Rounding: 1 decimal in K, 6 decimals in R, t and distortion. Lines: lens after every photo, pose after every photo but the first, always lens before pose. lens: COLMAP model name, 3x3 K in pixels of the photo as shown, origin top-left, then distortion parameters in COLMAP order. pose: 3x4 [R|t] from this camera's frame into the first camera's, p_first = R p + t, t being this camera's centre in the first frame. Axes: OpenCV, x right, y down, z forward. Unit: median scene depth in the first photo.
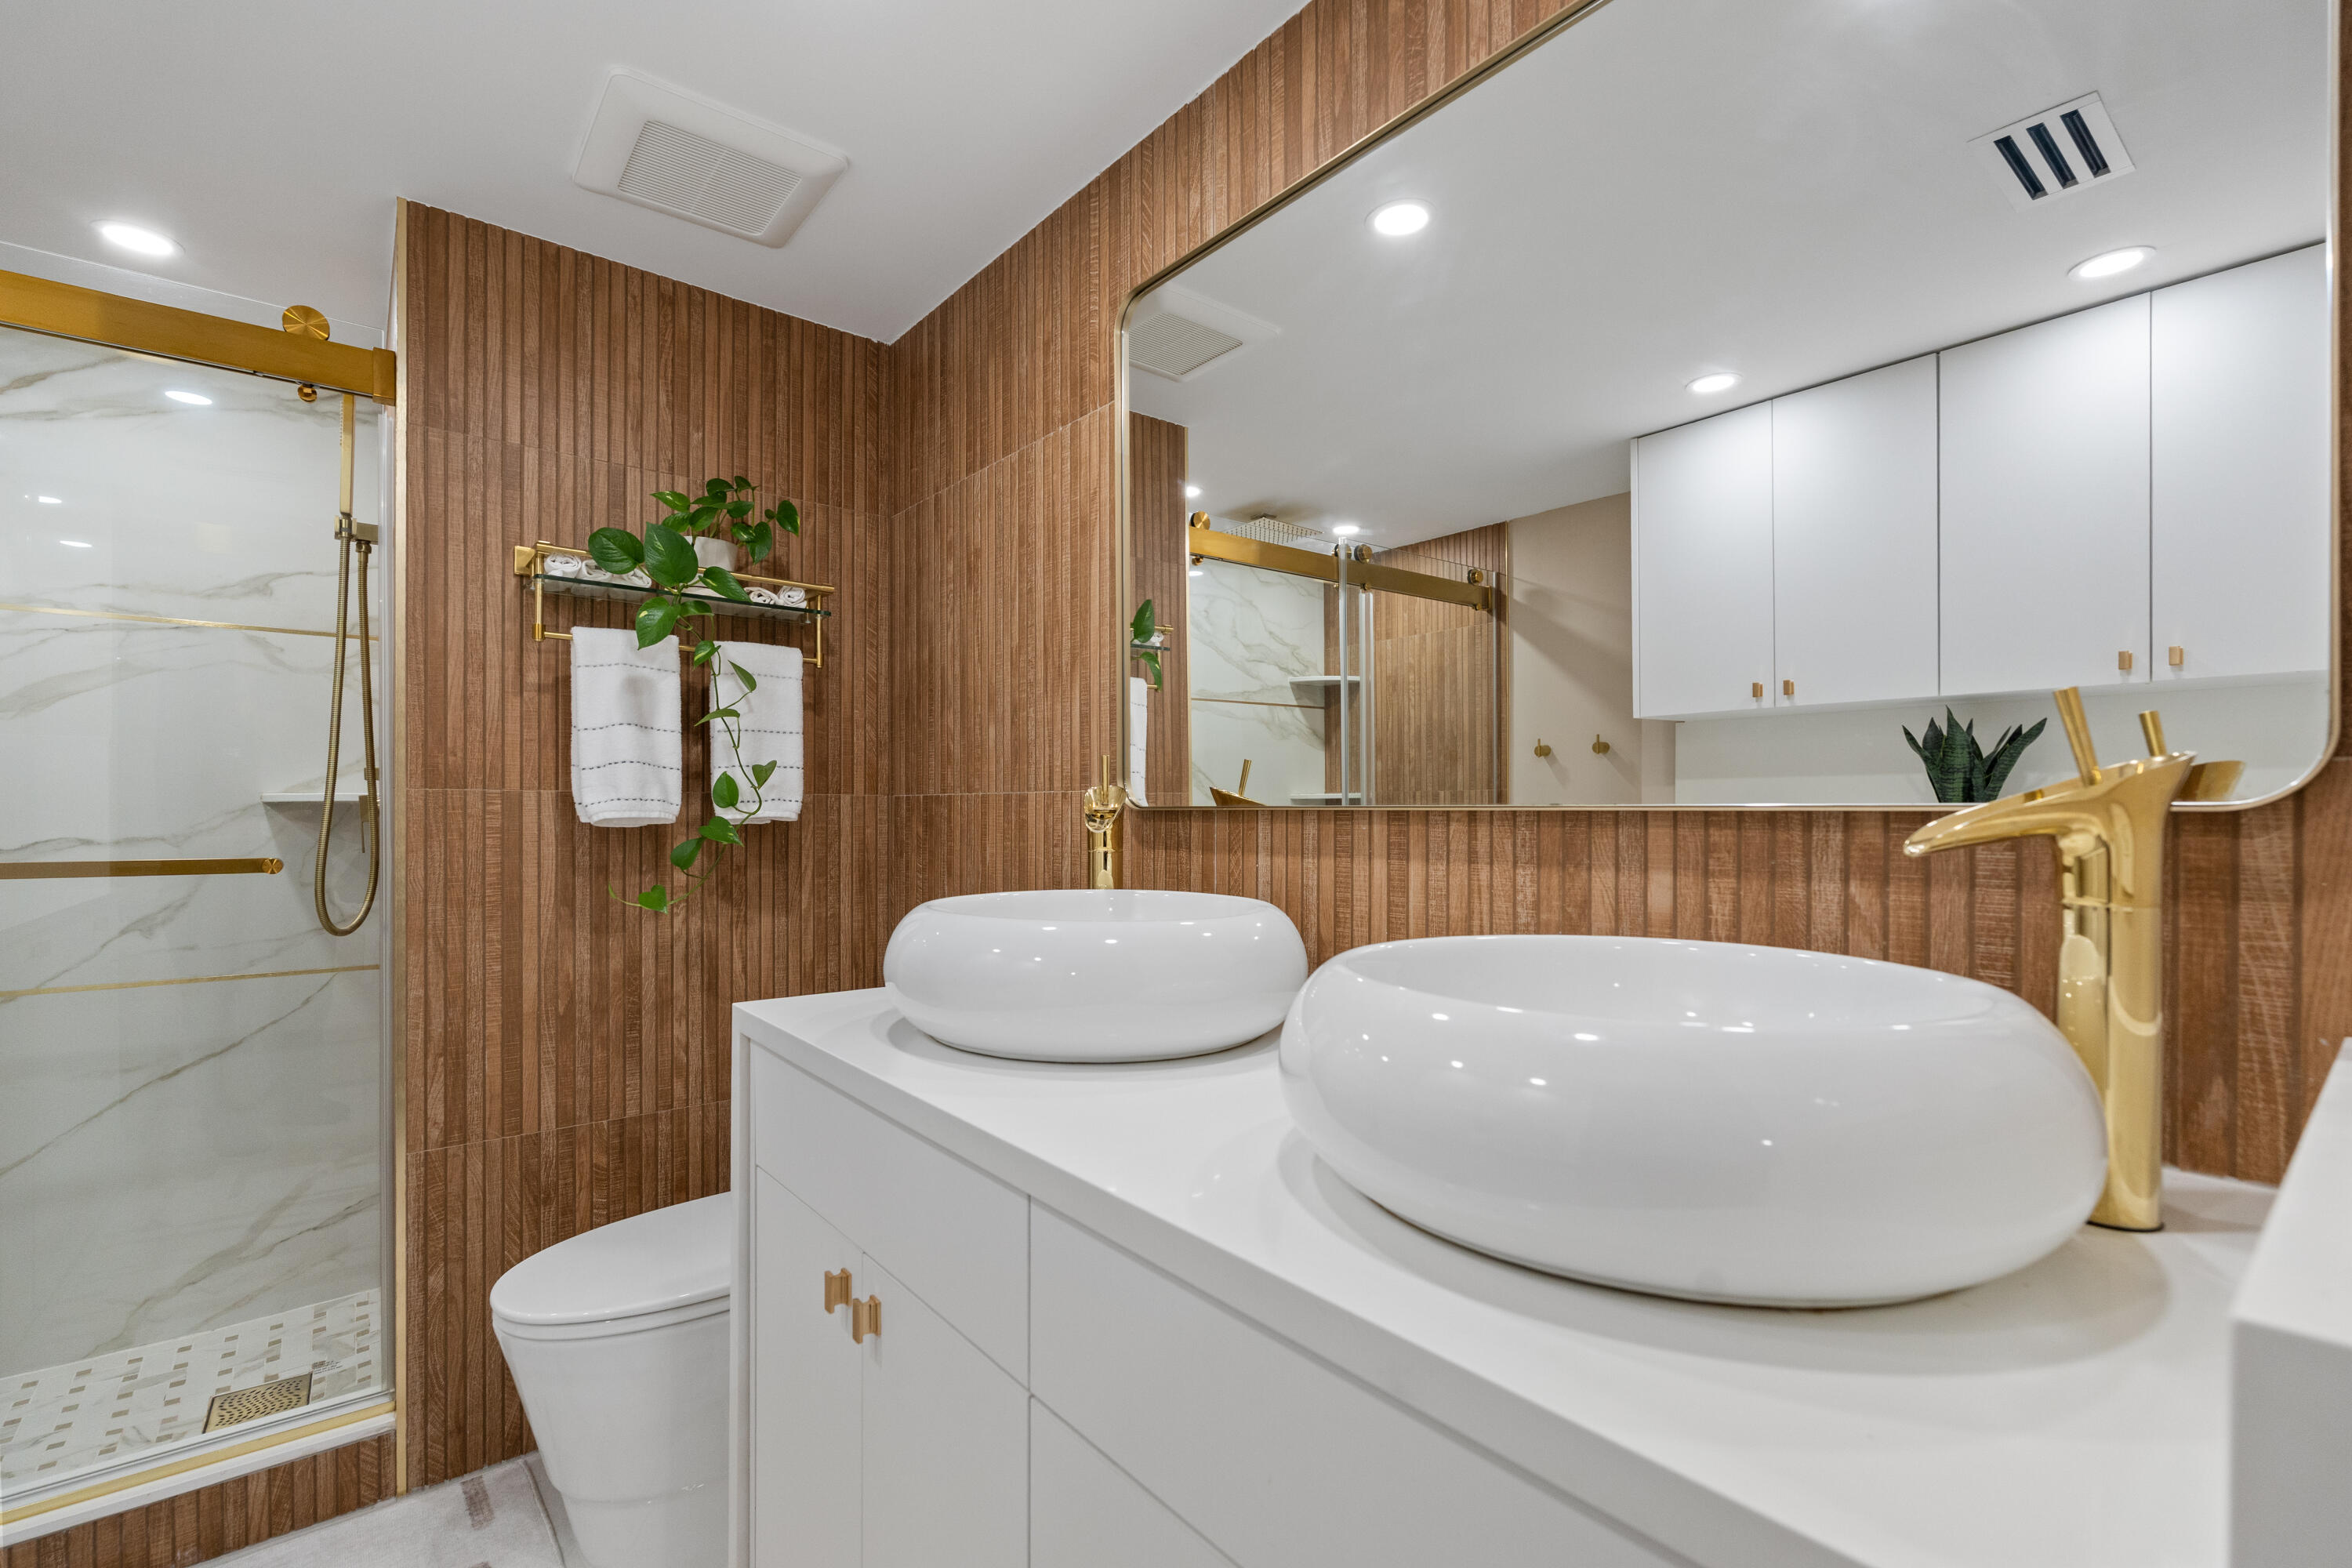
lens RADIAL K [[1025.1, 0, 1161.3], [0, 1025.1, 814.9], [0, 0, 1]] dist [-0.008483, 0.001931]
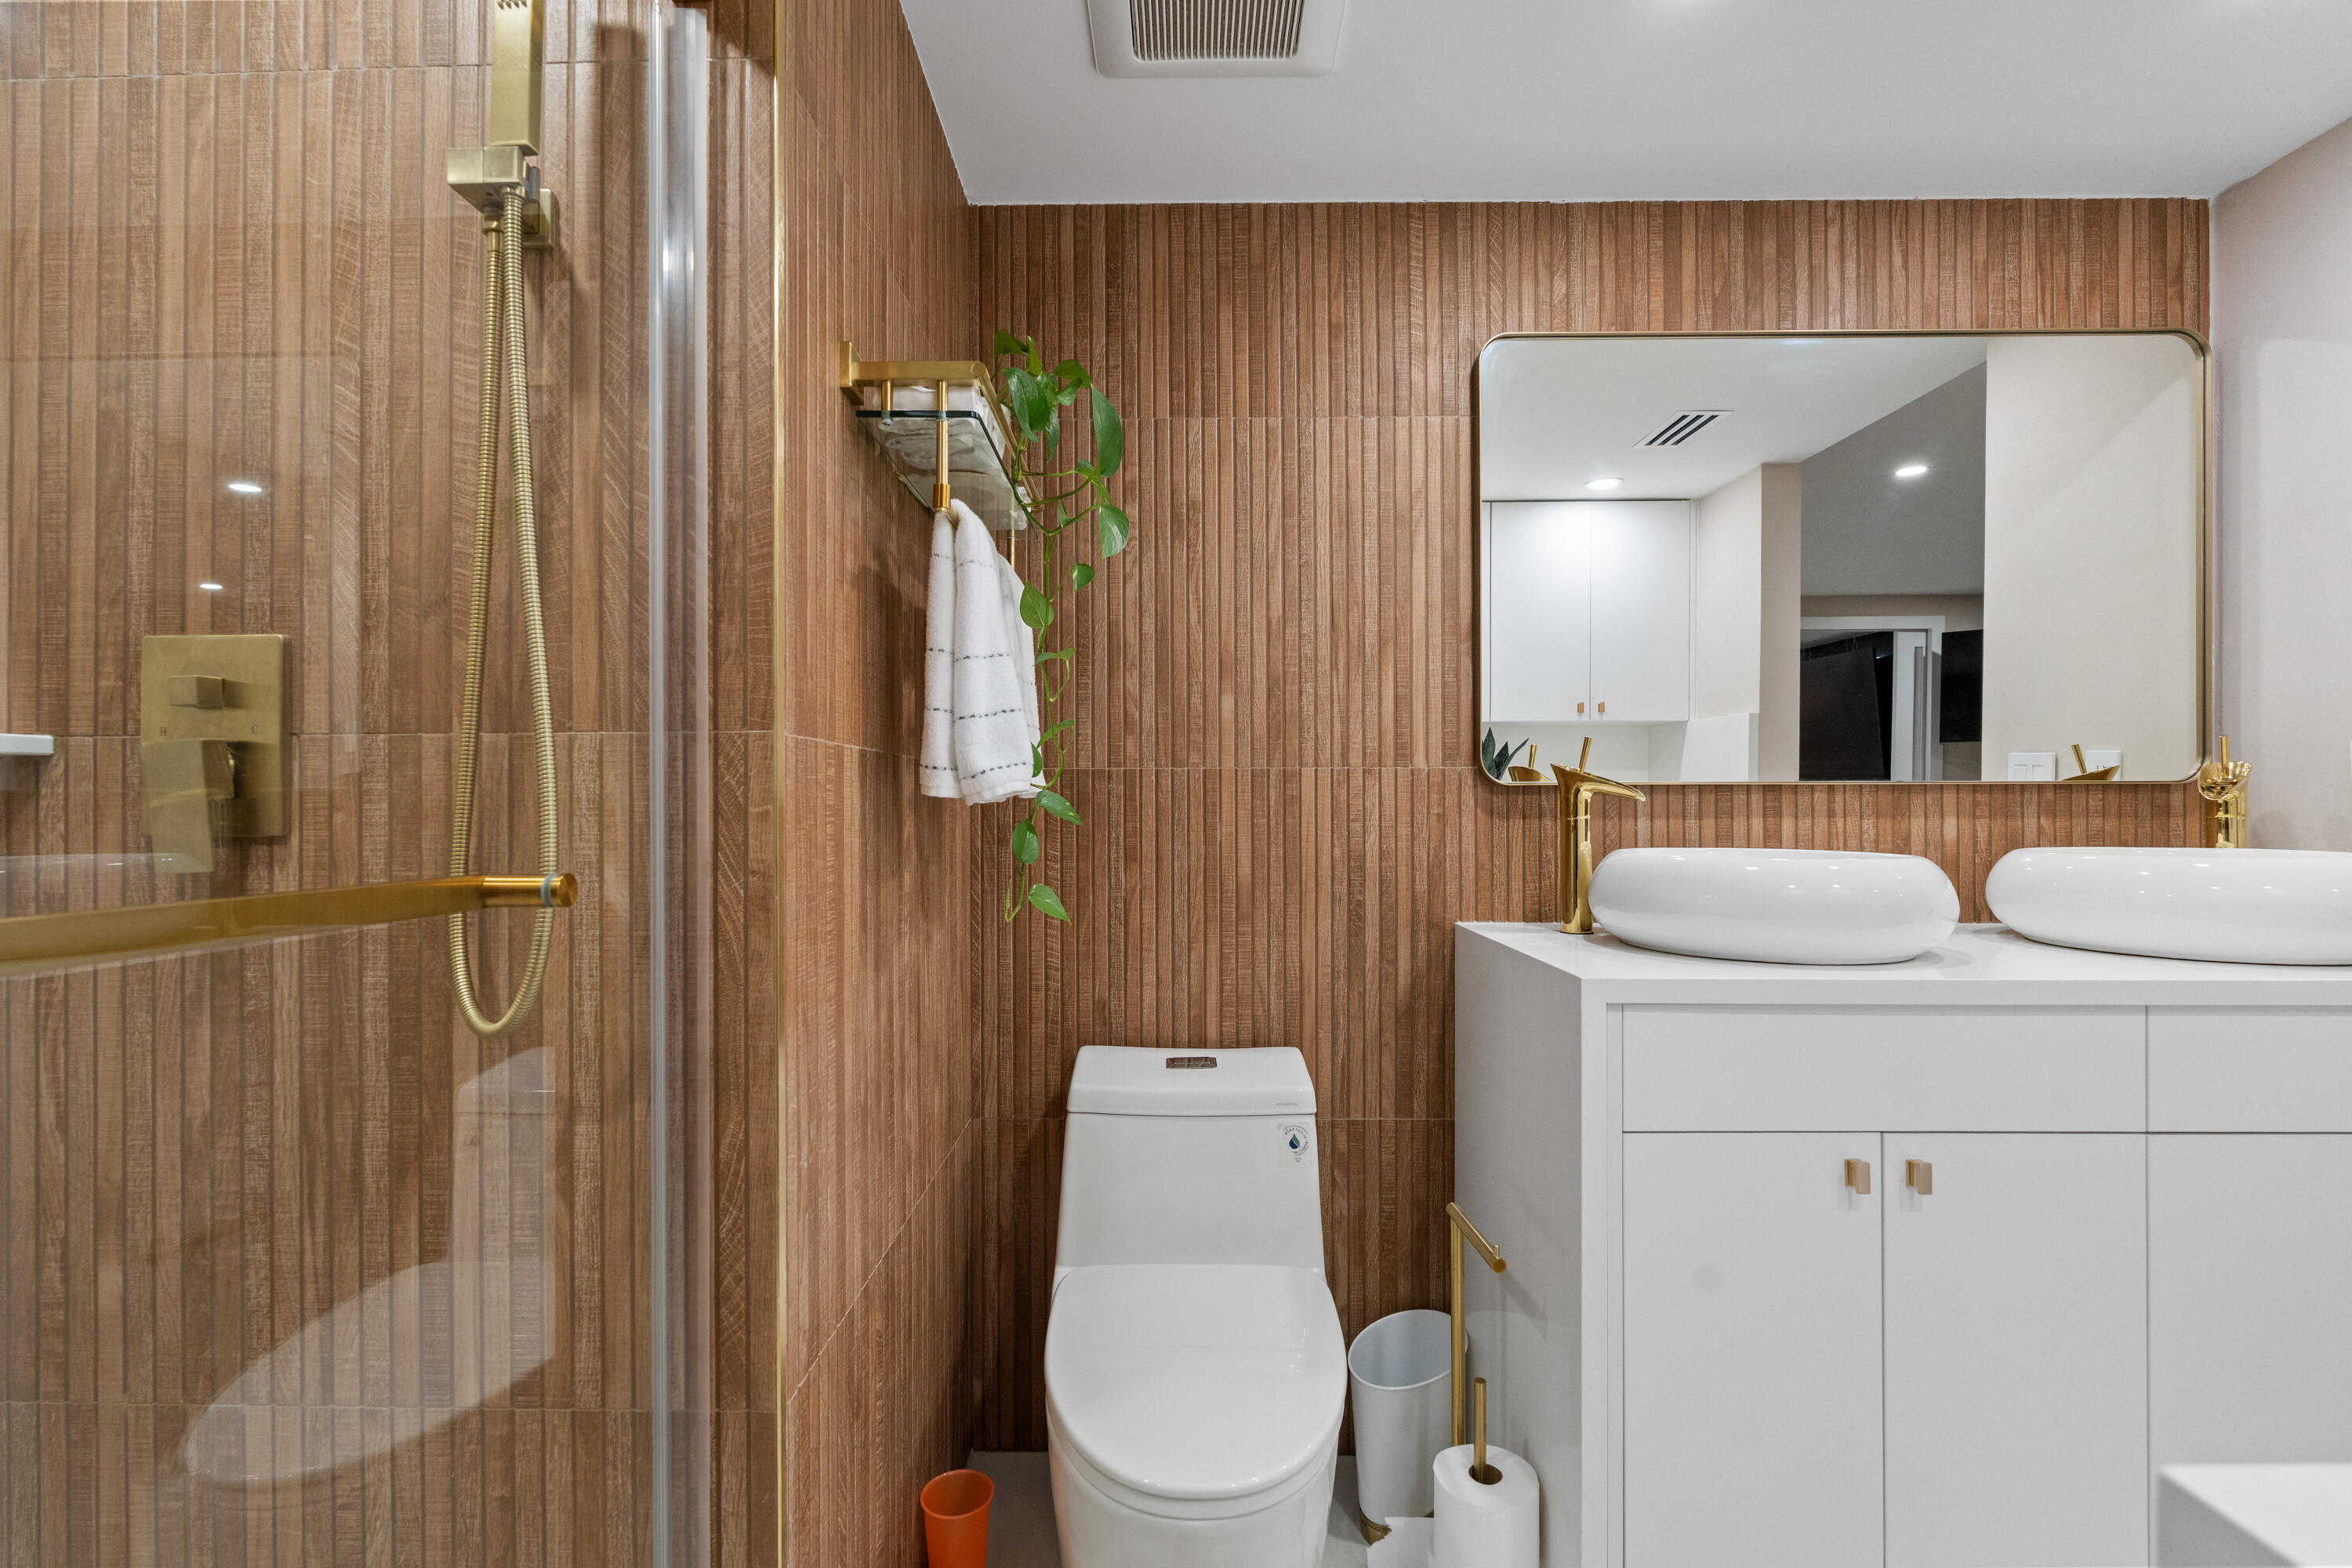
lens RADIAL K [[1025.1, 0, 1166.8], [0, 1025.1, 781.0], [0, 0, 1]] dist [-0.008483, 0.001931]
pose [[0.646741, 0.001520, 0.762709, -0.986713], [0.006766, 0.999947, -0.007730, -0.002925], [-0.762680, 0.010160, 0.646696, 0.472391]]
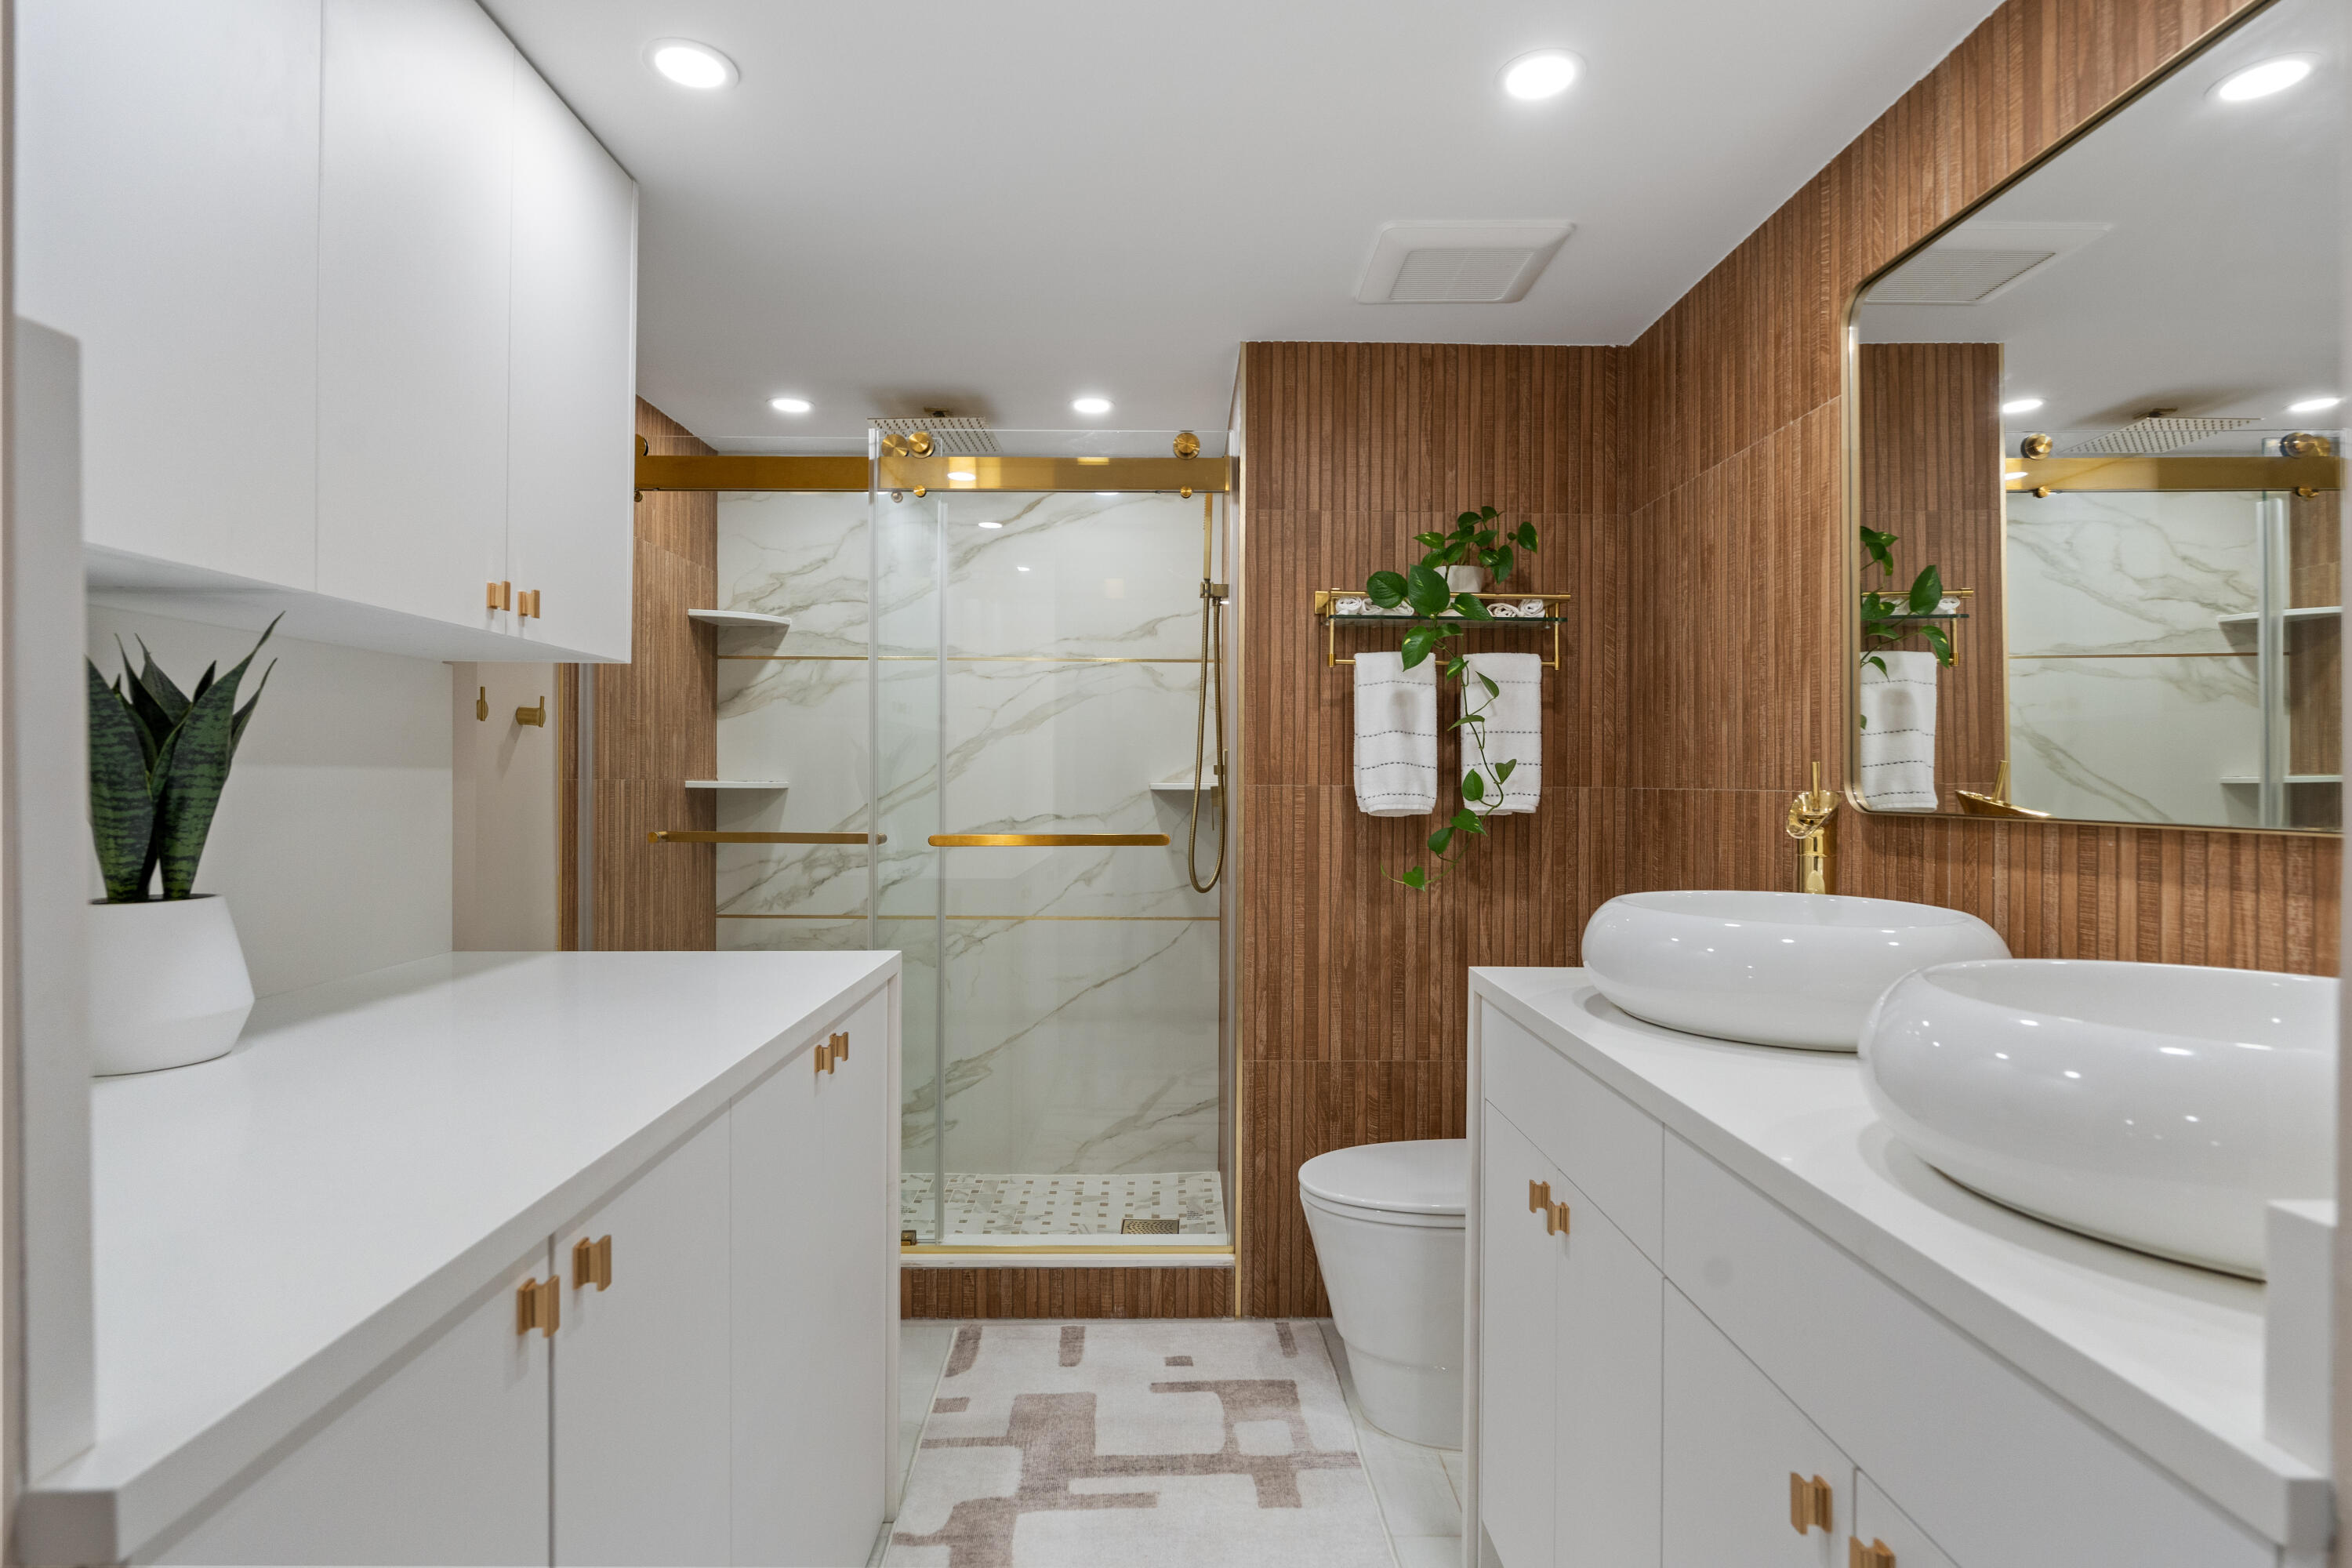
lens RADIAL K [[1170.2, 0, 1185.6], [0, 1170.2, 774.9], [0, 0, 1]] dist [-0.008276, 0.006938]
pose [[0.788810, -0.000112, -0.614637, 0.128929], [-0.005753, 0.999955, -0.007565, -0.025520], [0.614610, 0.009503, 0.788774, -0.235867]]
